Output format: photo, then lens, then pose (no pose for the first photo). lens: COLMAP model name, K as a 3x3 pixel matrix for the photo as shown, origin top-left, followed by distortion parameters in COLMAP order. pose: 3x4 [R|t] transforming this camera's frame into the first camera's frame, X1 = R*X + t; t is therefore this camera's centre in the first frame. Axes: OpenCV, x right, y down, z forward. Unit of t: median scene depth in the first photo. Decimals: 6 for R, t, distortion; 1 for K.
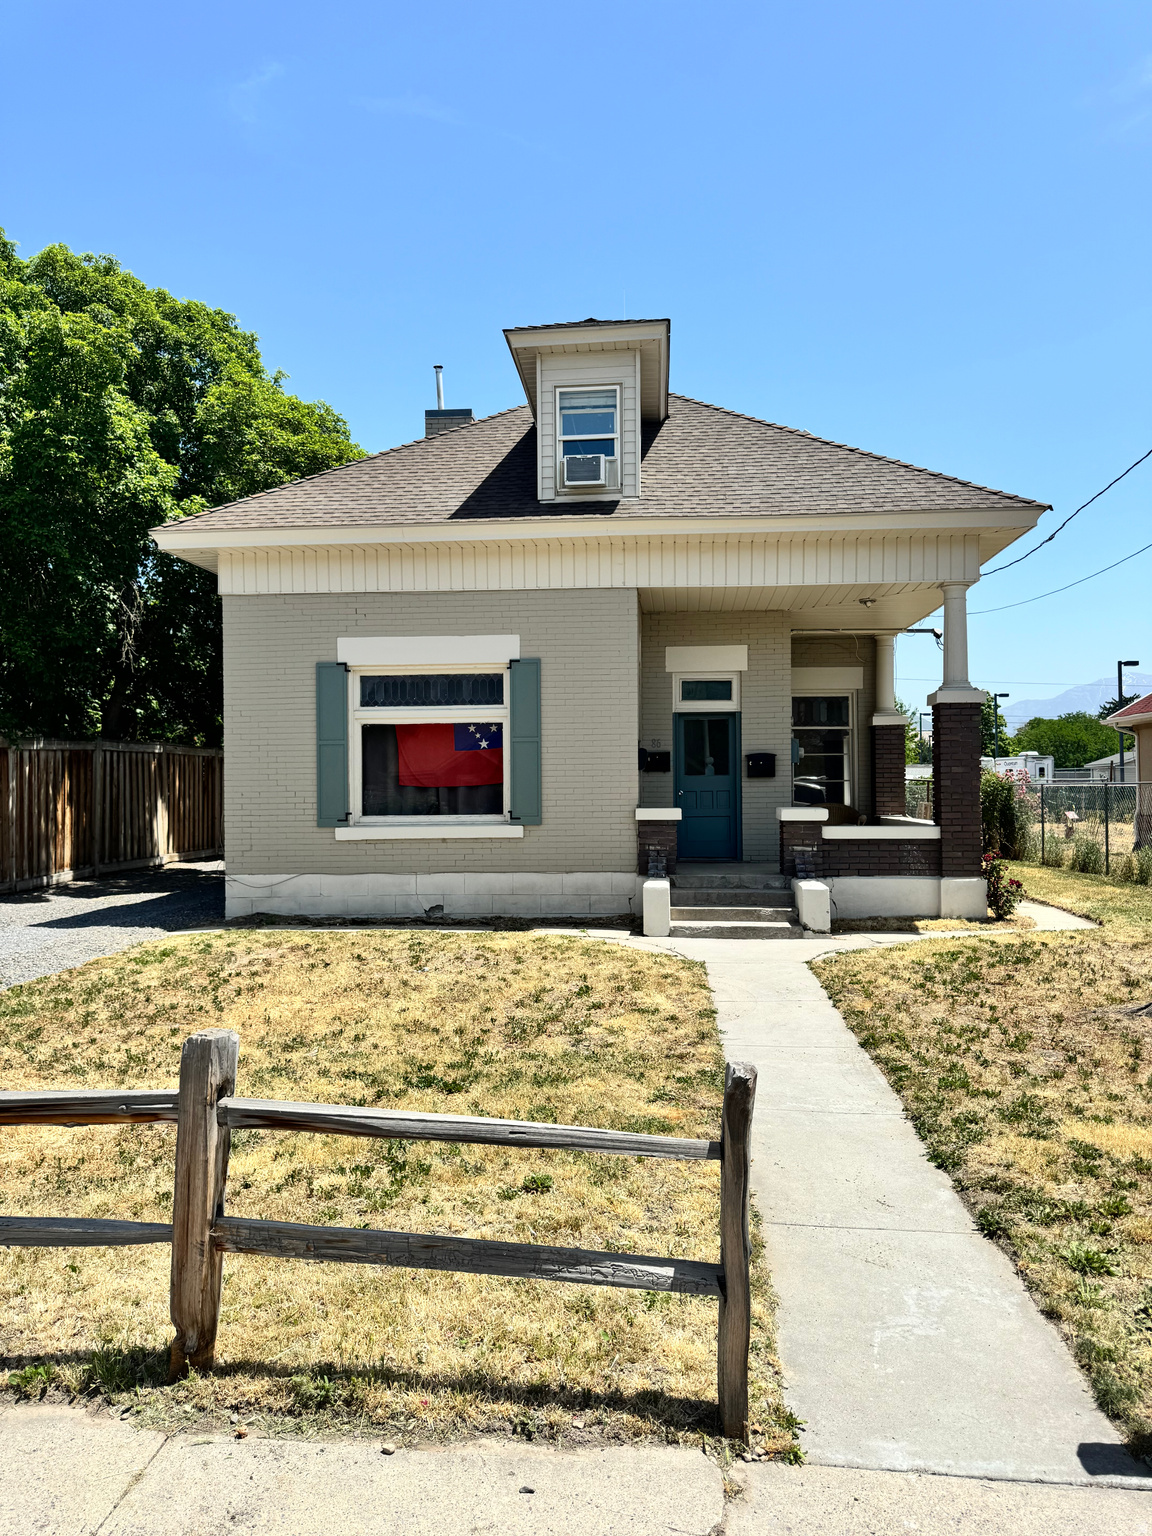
lens RADIAL K [[1093.9, 0, 576.0], [0, 1093.9, 768.0], [0, 0, 1]] dist [0.049529, -0.001326]
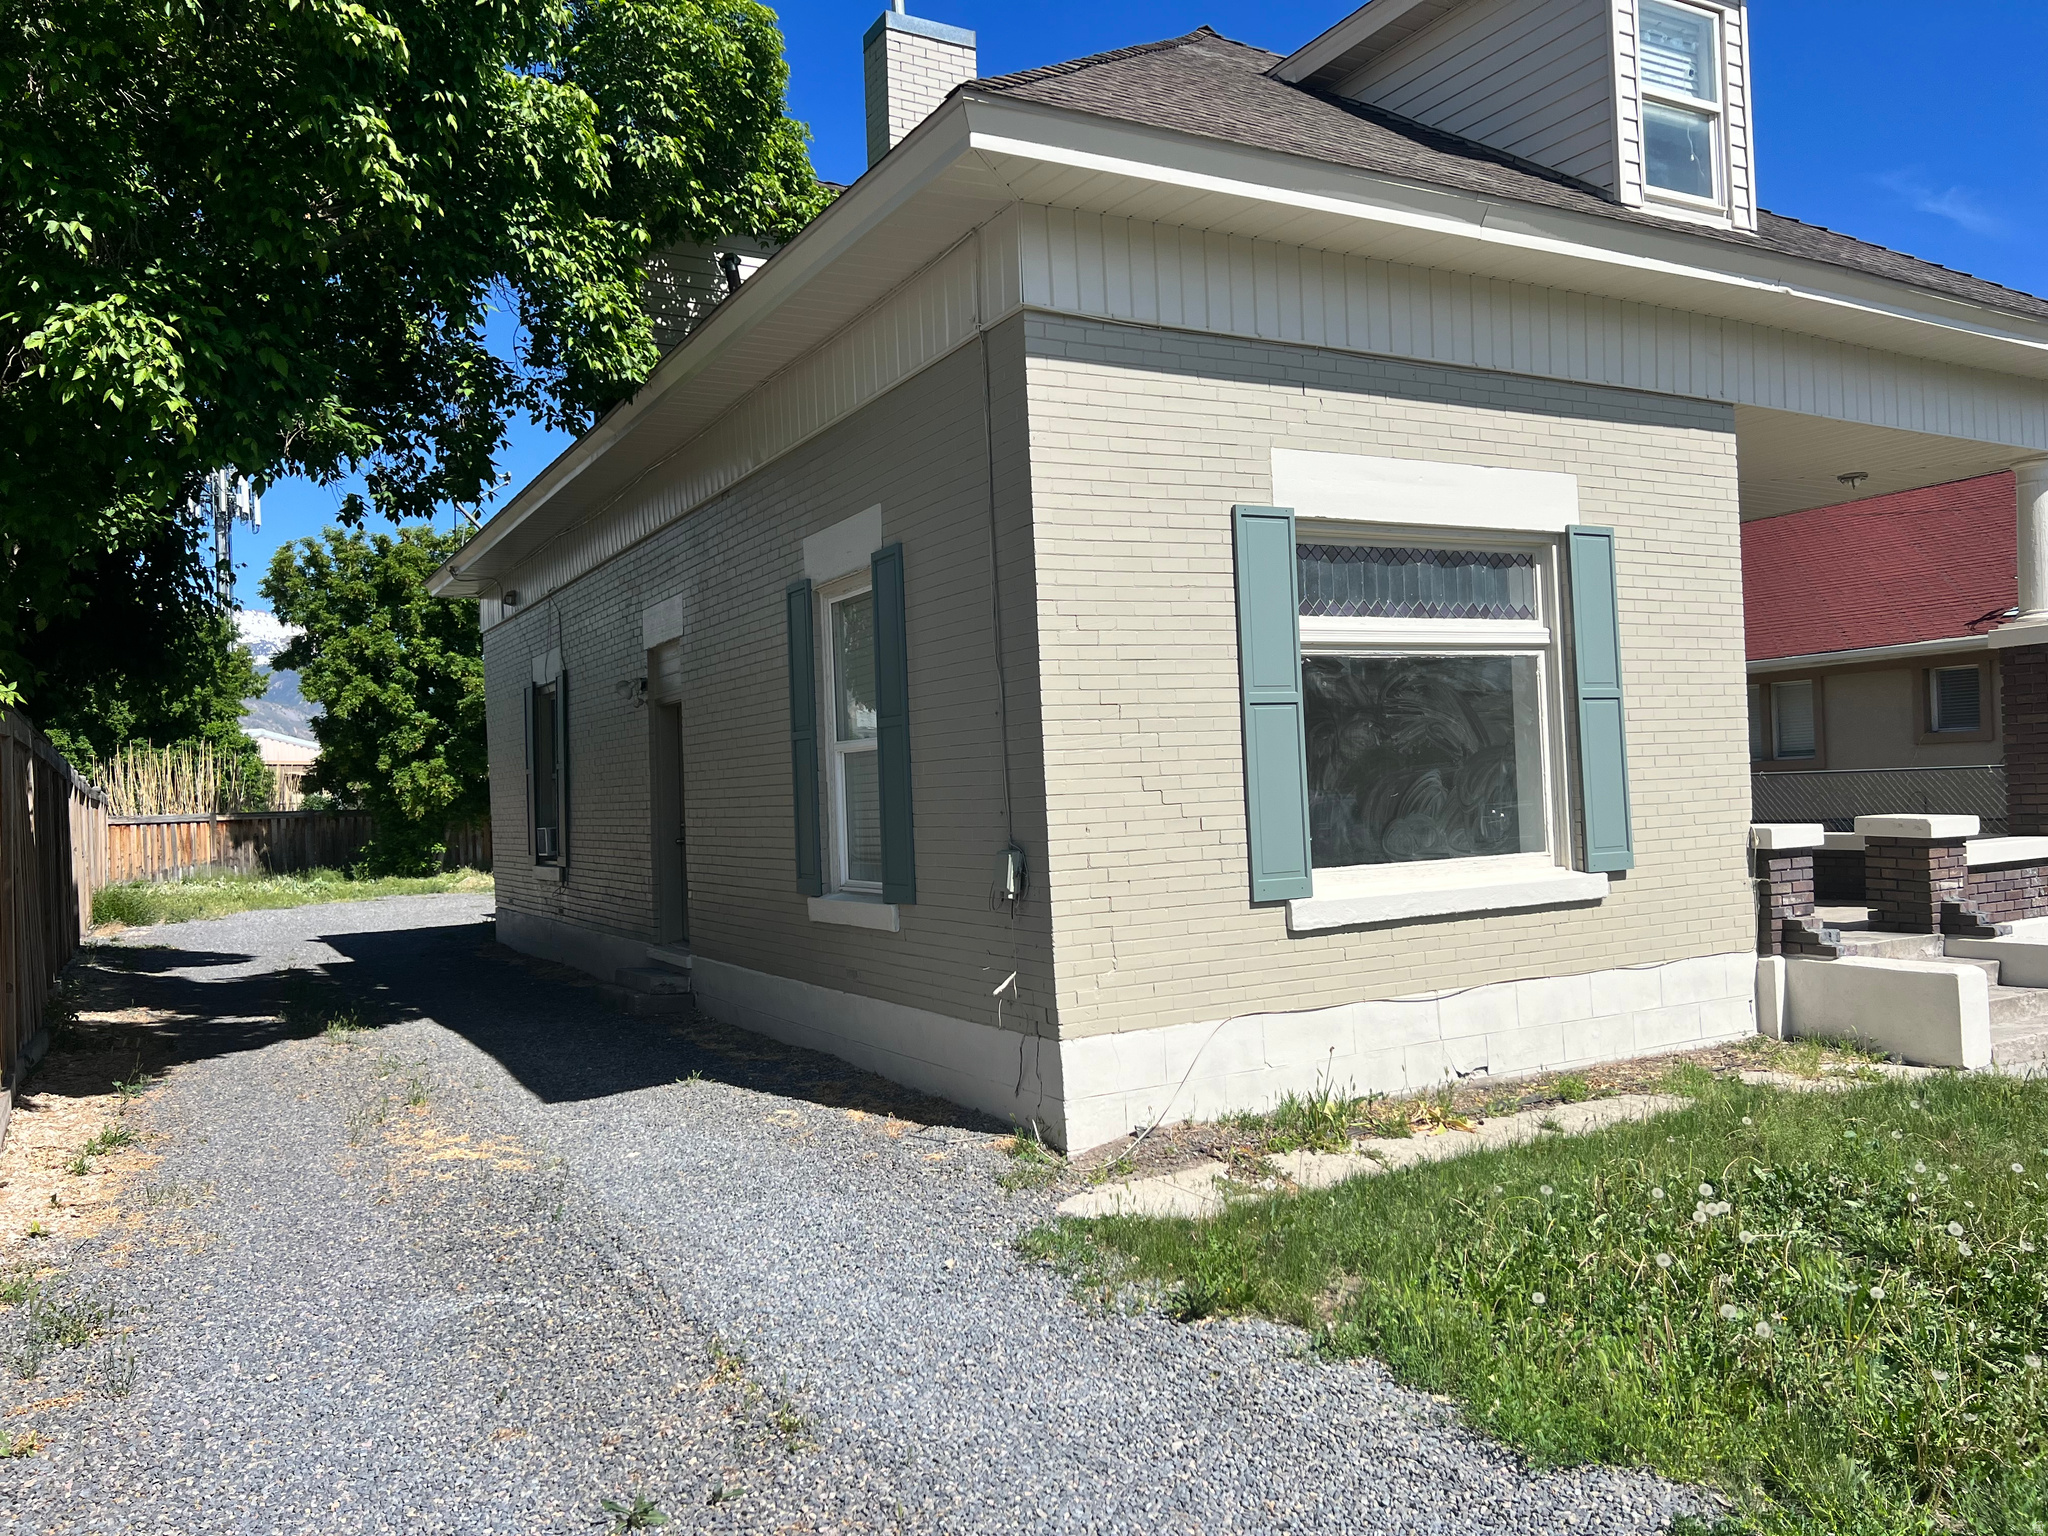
lens RADIAL K [[1541.1, 0, 1024.0], [0, 1541.1, 768.0], [0, 0, 1]] dist [0.102928, -0.172695]
pose [[0.828950, -0.014648, 0.559131, -0.606350], [0.020650, 0.999777, -0.004423, 0.004183], [-0.558942, 0.015213, 0.829067, 0.539224]]
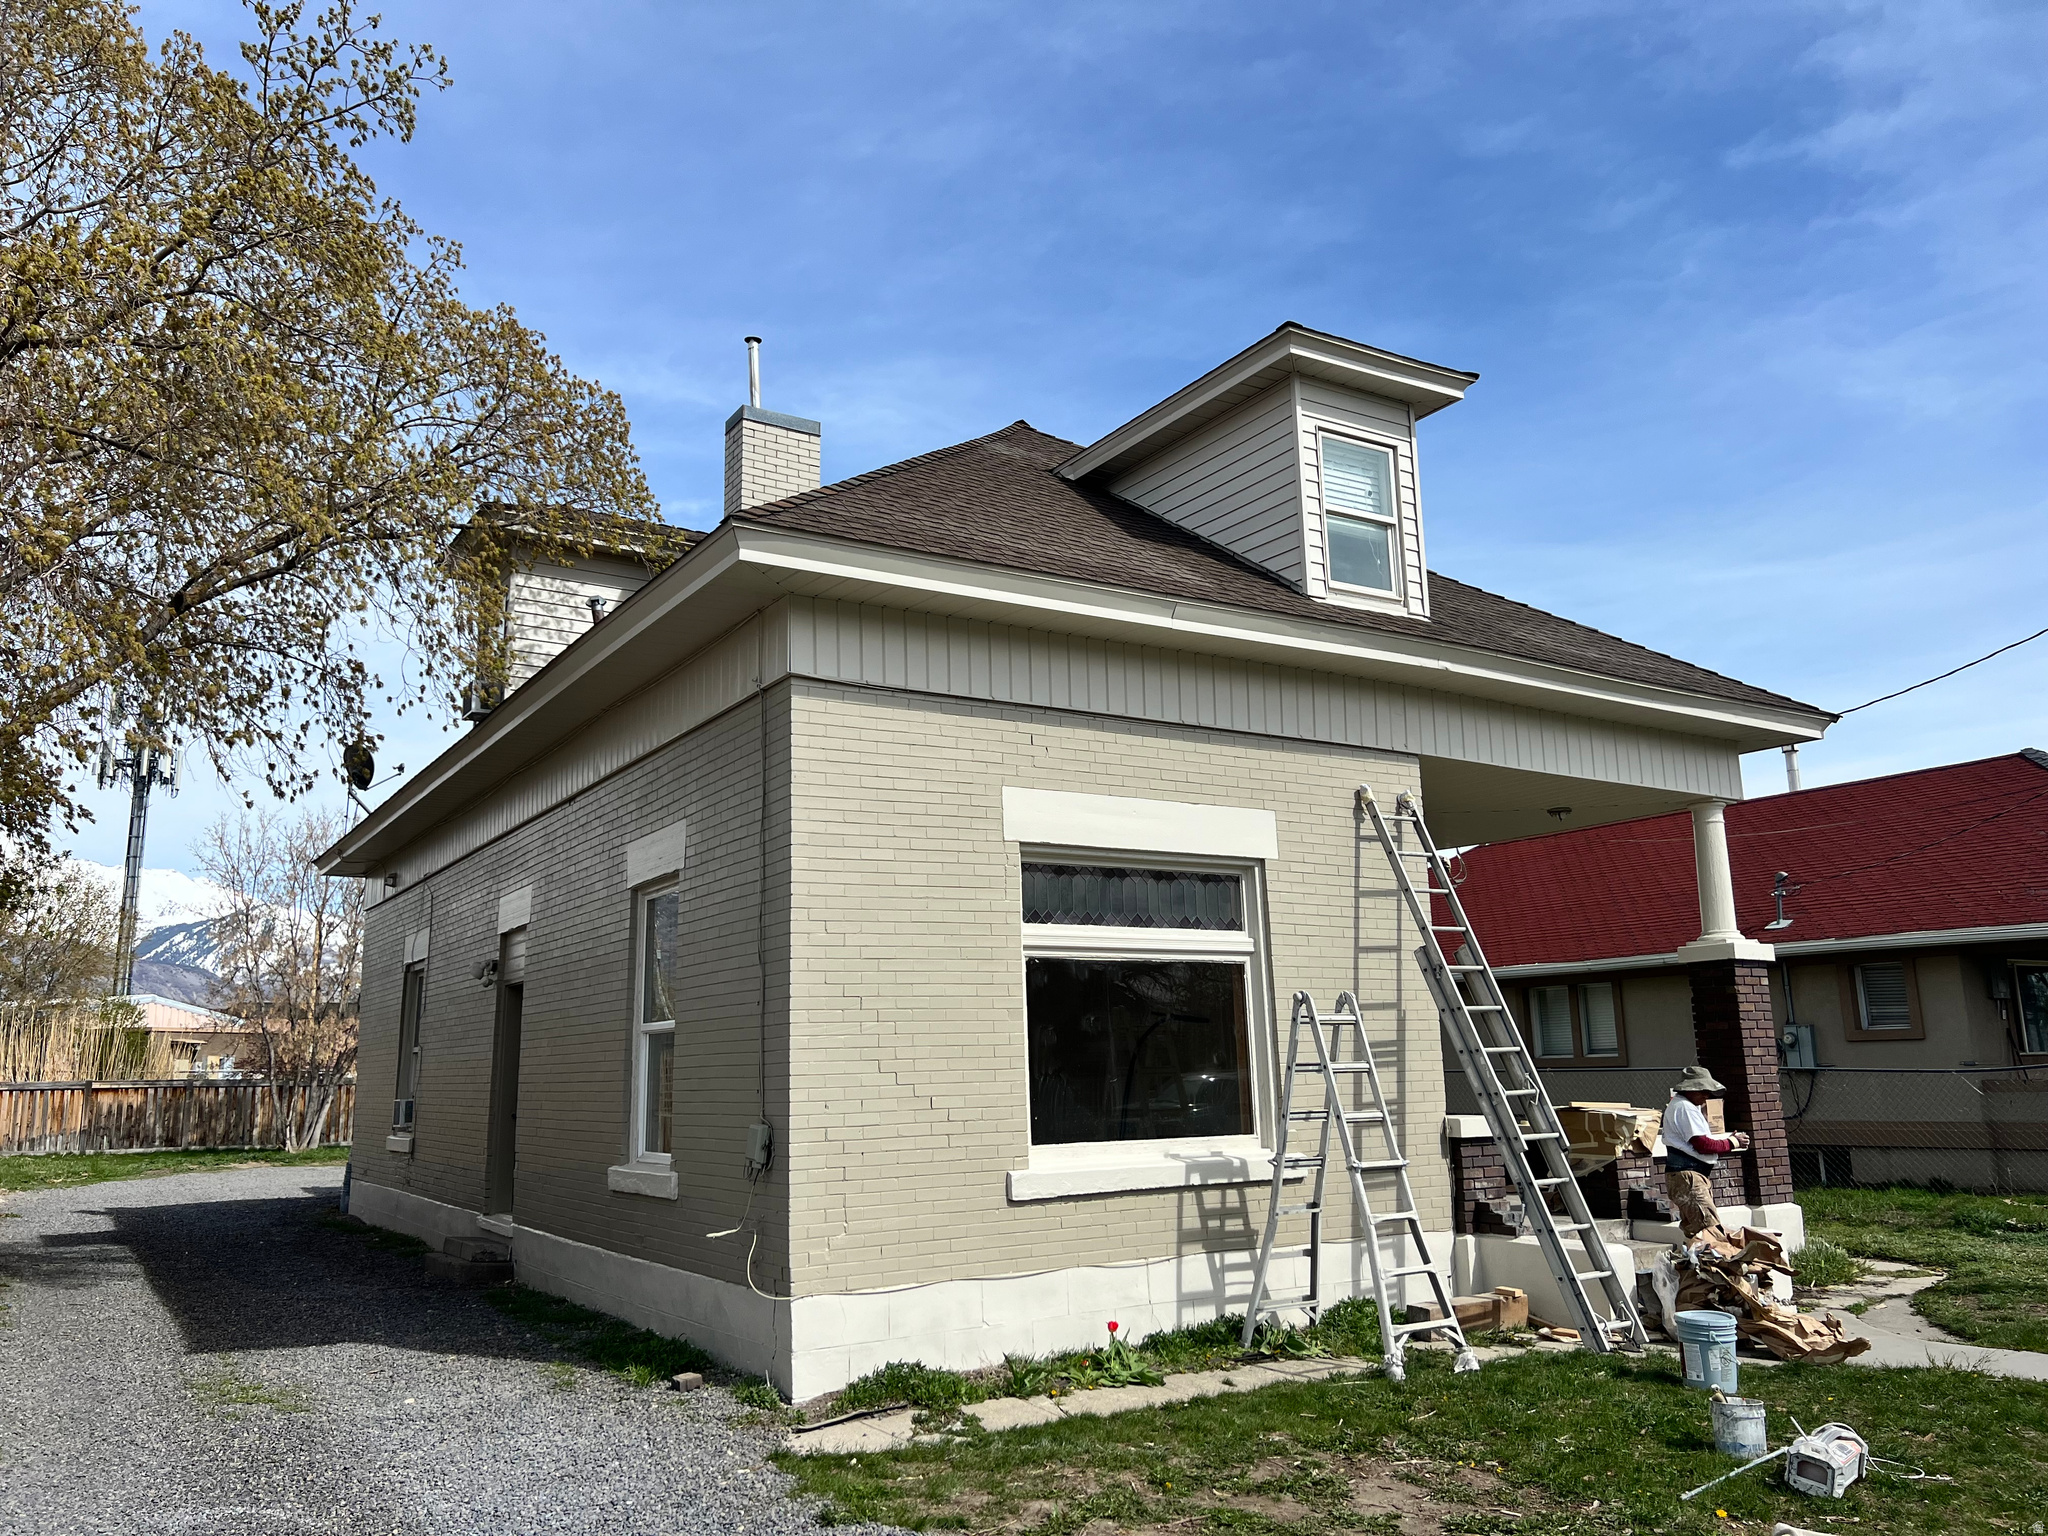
lens RADIAL K [[1534.5, 0, 1011.6], [0, 1534.5, 756.1], [0, 0, 1]] dist [0.074769, -0.077964]
pose [[0.804977, 0.112020, 0.582635, -0.608315], [0.000690, 0.981837, -0.189726, 0.002956], [-0.593306, 0.153128, 0.790279, 0.413232]]
